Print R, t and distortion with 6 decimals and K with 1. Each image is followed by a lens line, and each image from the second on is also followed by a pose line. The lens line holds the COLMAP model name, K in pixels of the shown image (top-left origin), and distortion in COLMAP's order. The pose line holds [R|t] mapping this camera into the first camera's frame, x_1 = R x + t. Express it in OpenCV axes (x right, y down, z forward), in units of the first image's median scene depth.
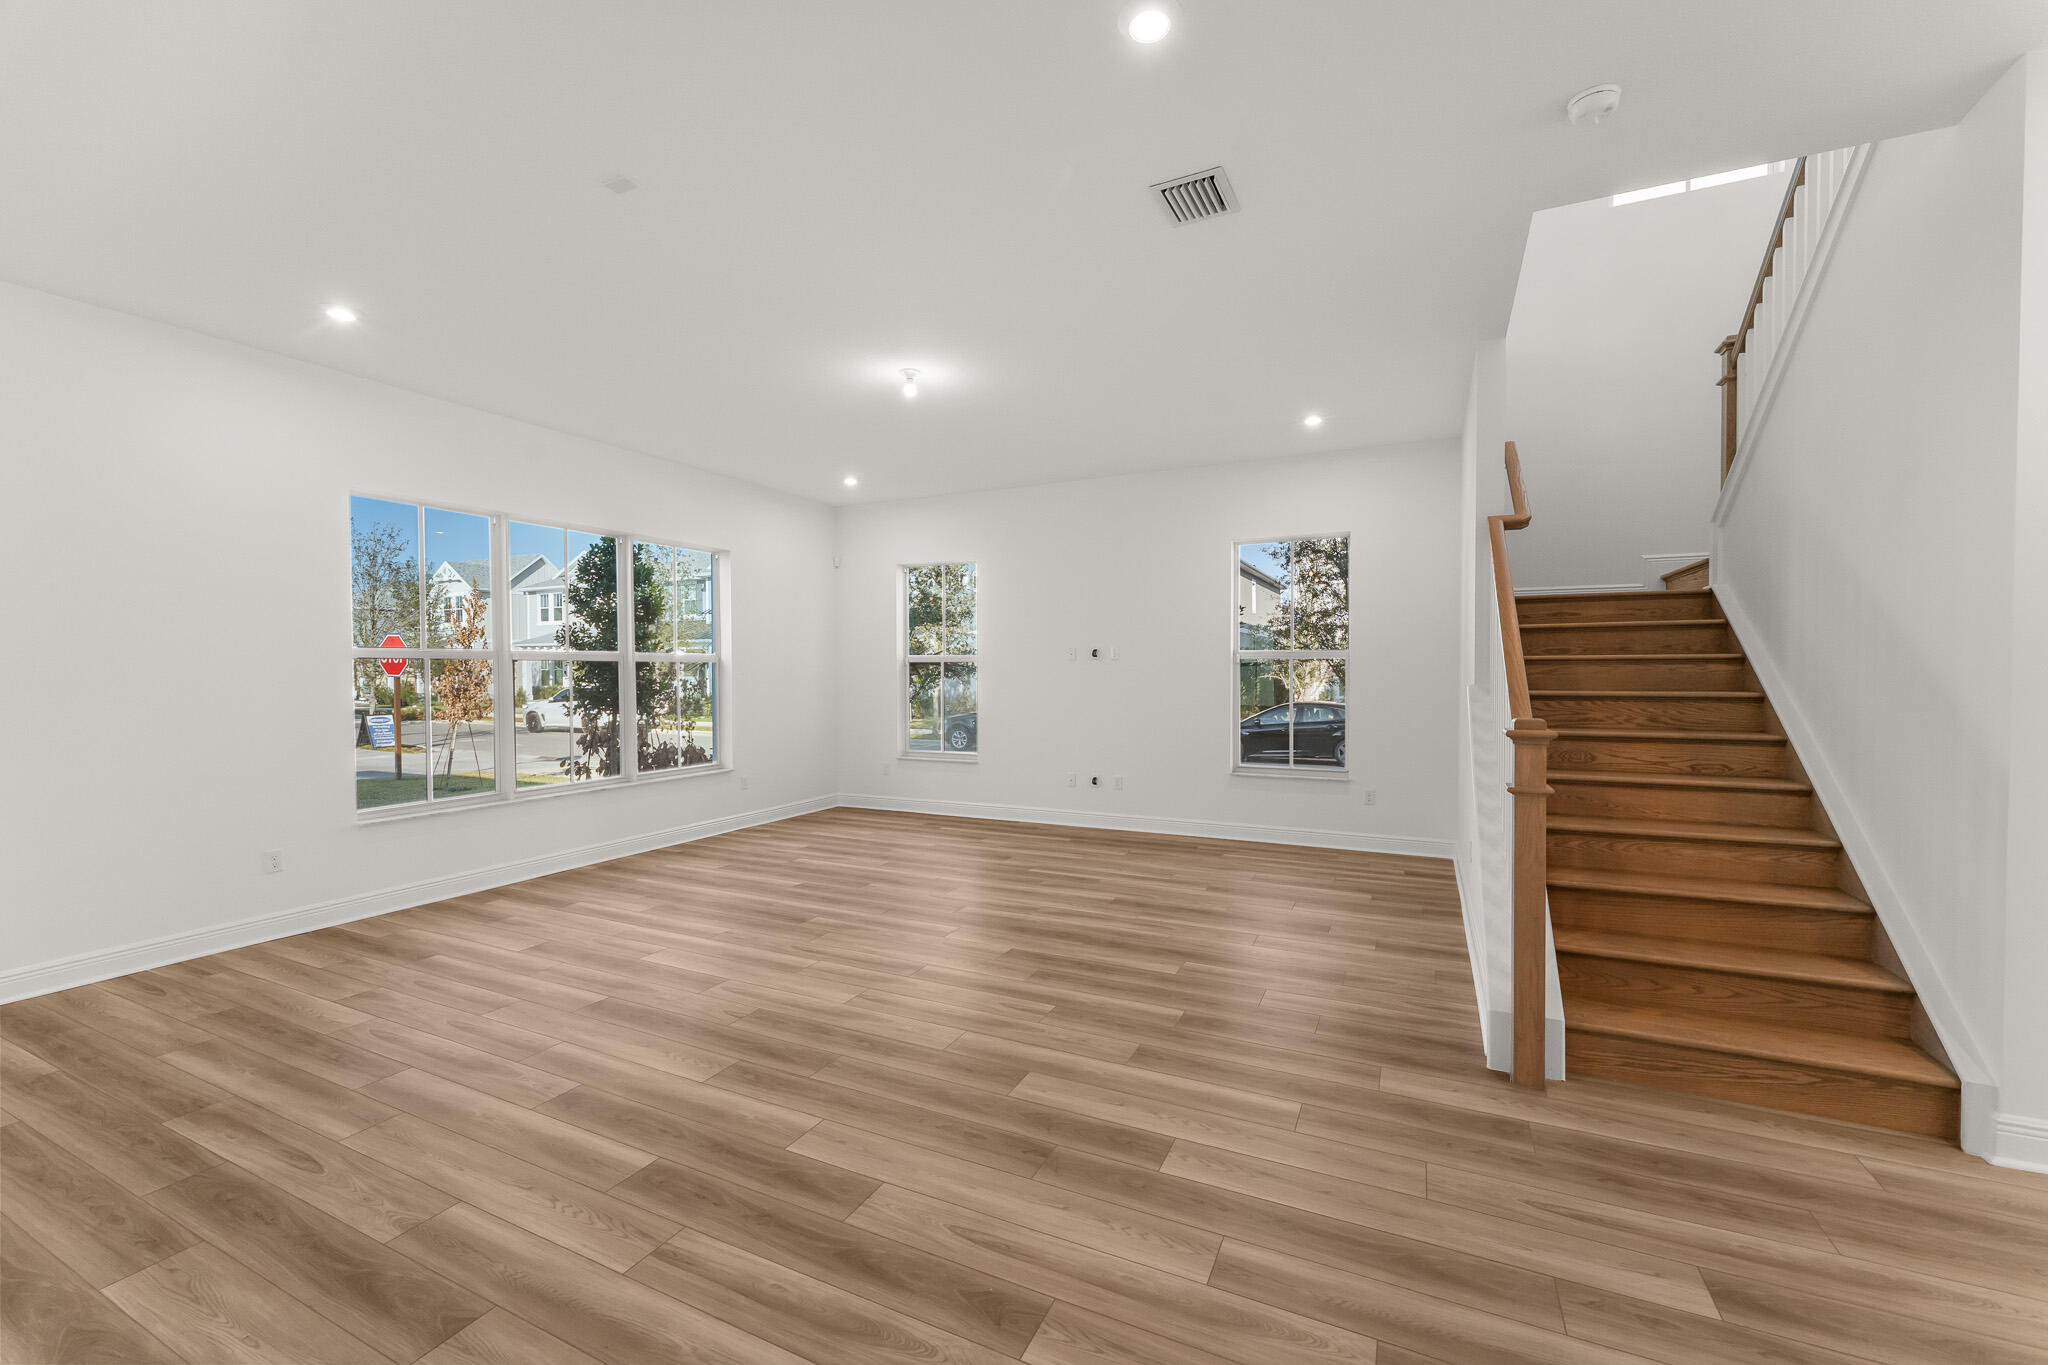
lens RADIAL K [[825.1, 0, 1020.6], [0, 825.1, 693.2], [0, 0, 1]] dist [-0.001339, -0.000056]
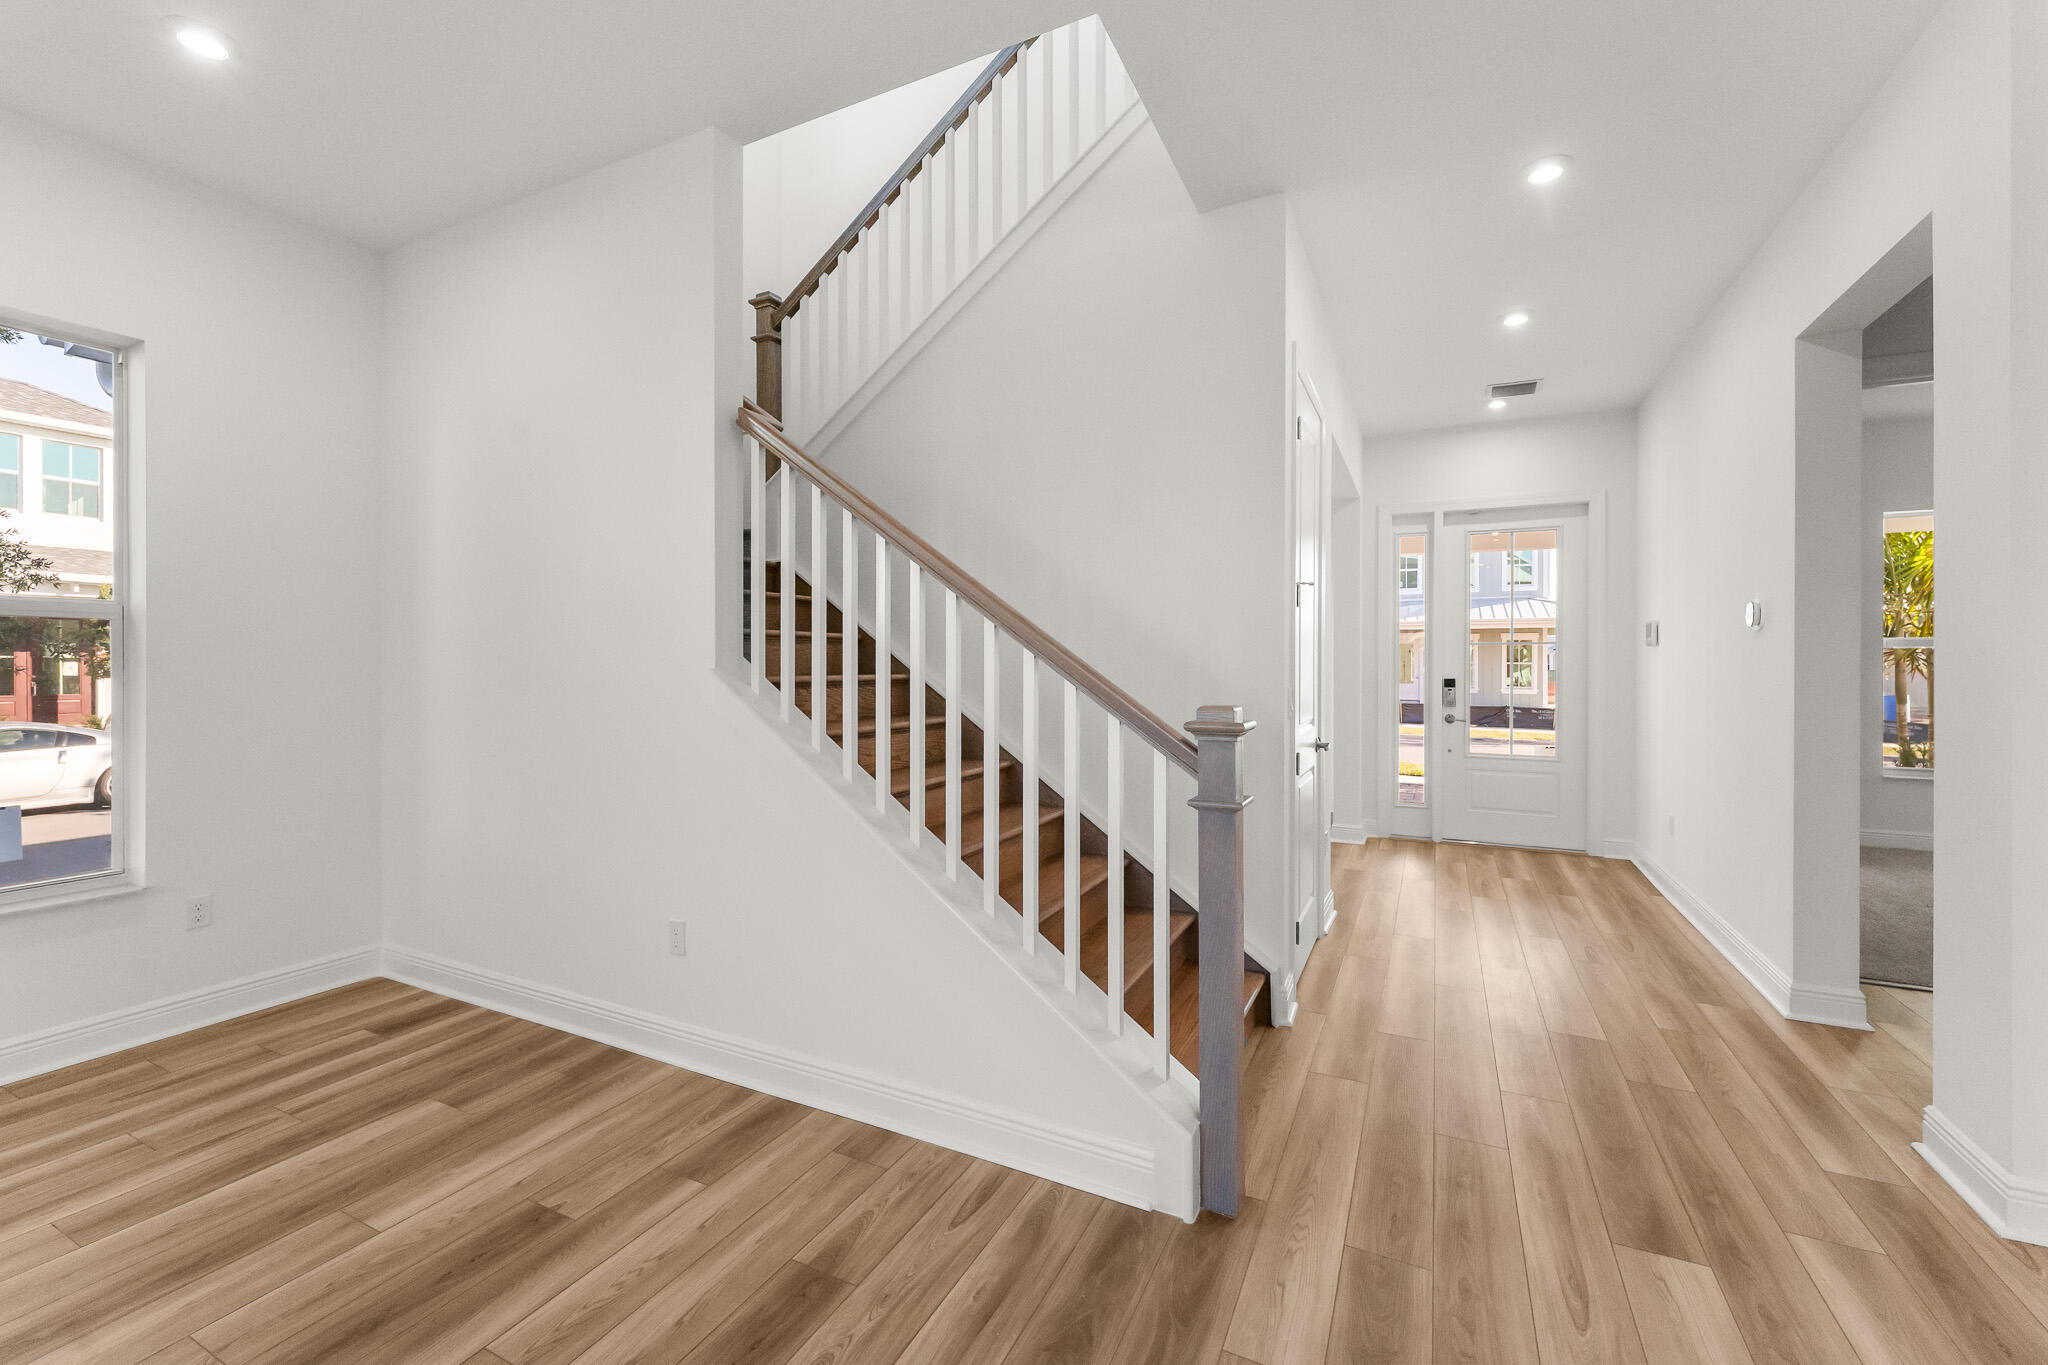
lens RADIAL K [[833.7, 0, 1024.0], [0, 833.7, 682.5], [0, 0, 1]] dist [-0.000372, -0.000011]
pose [[0.010039, -0.016472, 0.999814, -0.086773], [0.028945, 0.999450, 0.016175, -0.005148], [-0.999531, 0.028777, 0.010510, 0.847301]]
